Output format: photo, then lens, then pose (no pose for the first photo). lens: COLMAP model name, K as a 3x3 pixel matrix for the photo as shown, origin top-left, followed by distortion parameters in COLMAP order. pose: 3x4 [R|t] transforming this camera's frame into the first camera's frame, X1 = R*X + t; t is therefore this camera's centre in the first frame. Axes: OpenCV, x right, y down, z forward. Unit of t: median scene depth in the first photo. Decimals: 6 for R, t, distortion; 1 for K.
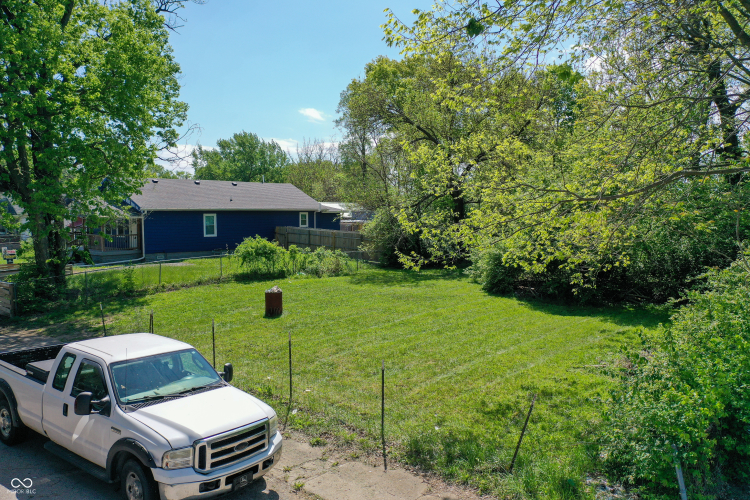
lens RADIAL K [[594.3, 0, 369.9], [0, 594.3, 250.6], [0, 0, 1]] dist [0.005508, 0.009222]
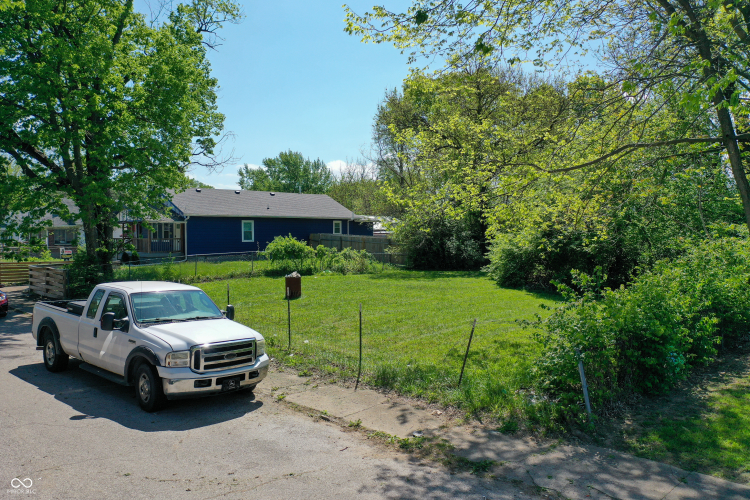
lens RADIAL K [[594.3, 0, 369.9], [0, 594.3, 250.6], [0, 0, 1]] dist [0.005508, 0.009222]
pose [[0.996823, 0.001631, -0.079635, 0.059438], [-0.004668, 0.999268, -0.037970, 0.055383], [0.079515, 0.038222, 0.996101, -0.073355]]
